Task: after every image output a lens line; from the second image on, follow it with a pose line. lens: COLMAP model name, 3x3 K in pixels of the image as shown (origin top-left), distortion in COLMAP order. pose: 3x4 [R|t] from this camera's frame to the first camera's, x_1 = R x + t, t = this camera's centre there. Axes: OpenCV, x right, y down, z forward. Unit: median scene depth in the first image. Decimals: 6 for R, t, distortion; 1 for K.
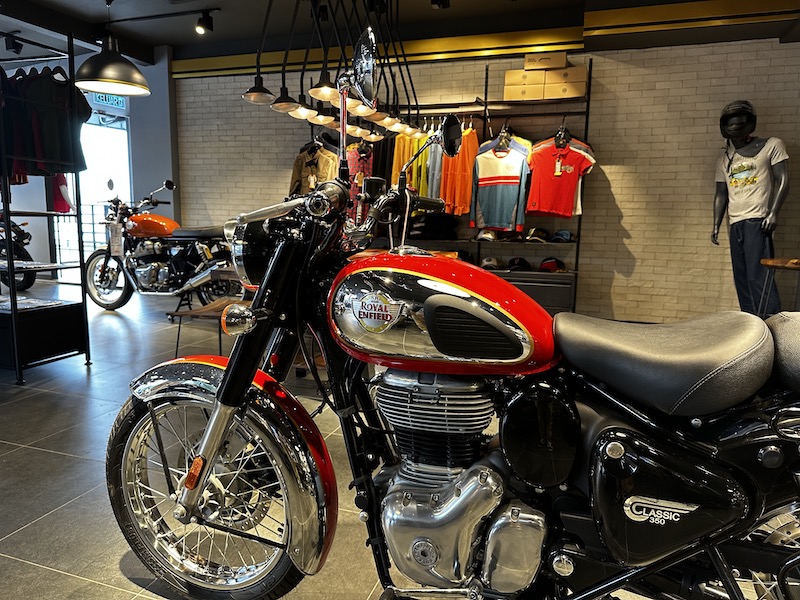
lens RADIAL K [[562.4, 0, 404.2], [0, 562.4, 290.3], [0, 0, 1]] dist [0.037858, -0.050988]
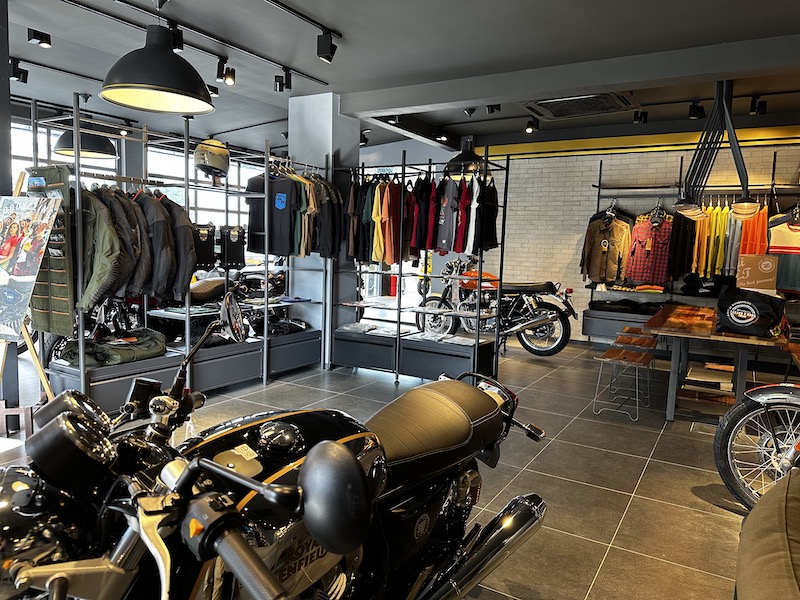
lens RADIAL K [[556.6, 0, 406.1], [0, 556.6, 297.3], [0, 0, 1]] dist [0.070697, -0.093703]
pose [[0.978513, 0.034145, -0.203339, -0.373178], [-0.044673, 0.997876, -0.047416, -0.006335], [0.201288, 0.055481, 0.977960, -0.294563]]
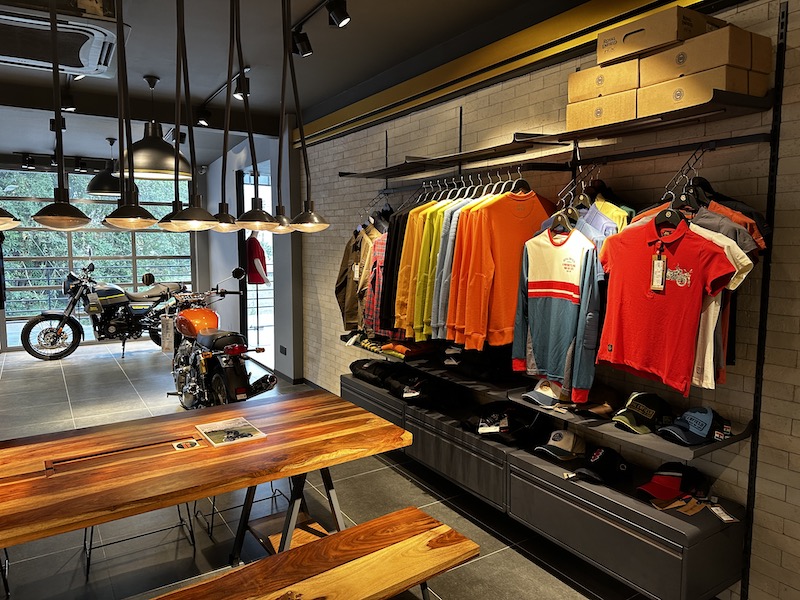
lens RADIAL K [[560.7, 0, 397.6], [0, 560.7, 296.1], [0, 0, 1]] dist [0.072155, -0.099333]
pose [[0.786652, 0.045869, -0.615691, 0.368485], [-0.077235, 0.996714, -0.024425, -0.166790], [0.612547, 0.066767, 0.787609, 0.517752]]
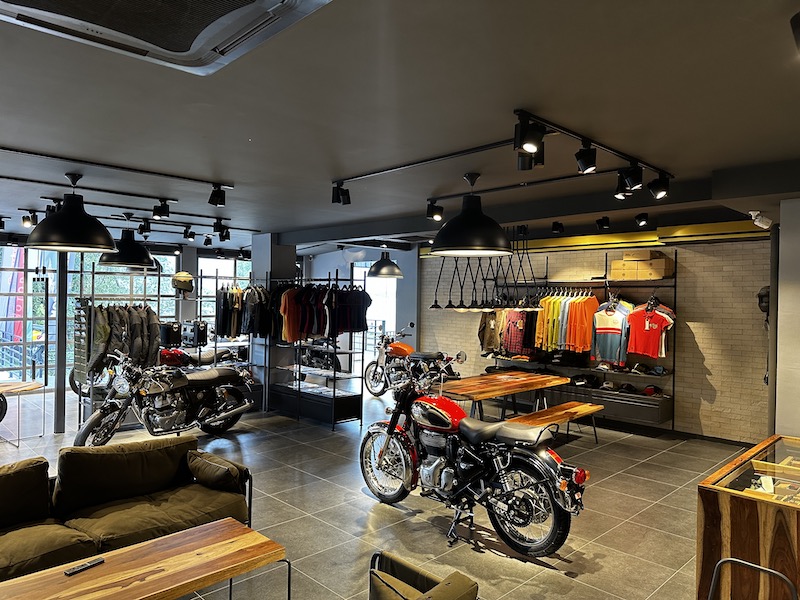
lens RADIAL K [[548.3, 0, 395.5], [0, 548.3, 298.0], [0, 0, 1]] dist [0.090147, -0.143738]
pose [[0.892858, -0.001183, -0.450336, 0.325649], [-0.065337, 0.989075, -0.132139, -0.049288], [0.445573, 0.147405, 0.883027, -0.564103]]
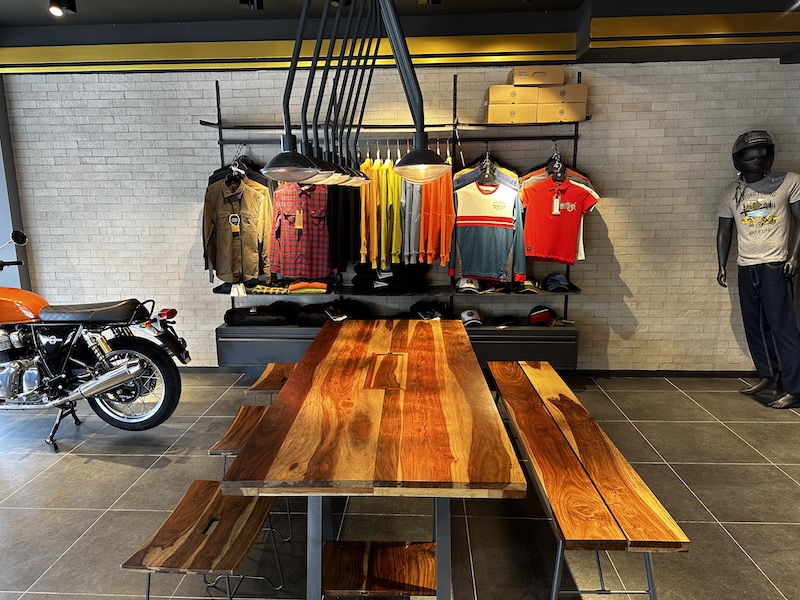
lens RADIAL K [[560.4, 0, 395.8], [0, 560.4, 302.1], [0, 0, 1]] dist [0.077564, -0.099004]
pose [[0.962017, -0.078762, 0.261382, -0.182285], [0.064485, 0.995943, 0.062768, -0.136148], [-0.265265, -0.043529, 0.963192, 0.237192]]
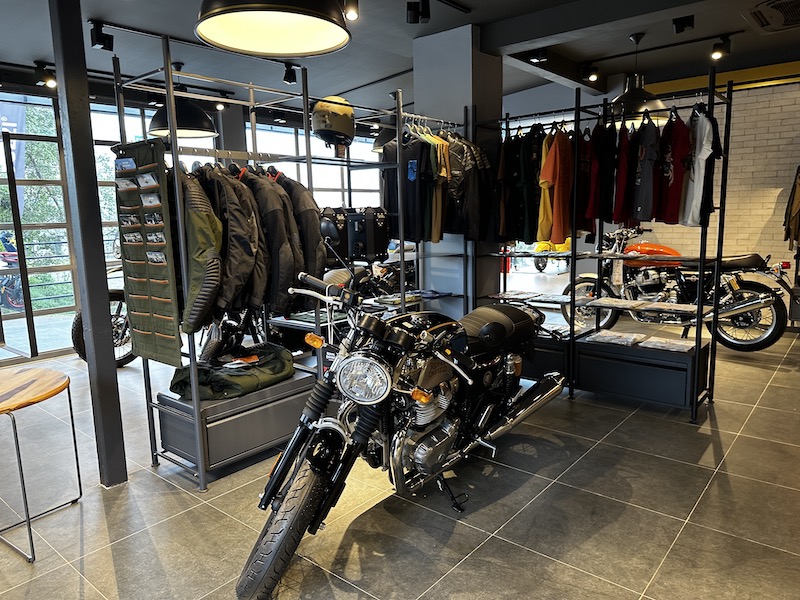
lens RADIAL K [[560.7, 0, 397.6], [0, 560.7, 296.1], [0, 0, 1]] dist [0.072155, -0.099333]
pose [[0.932962, 0.012710, -0.359750, -0.533671], [-0.011076, 0.999917, 0.006604, -0.043924], [0.359804, -0.002177, 0.933025, -0.119777]]
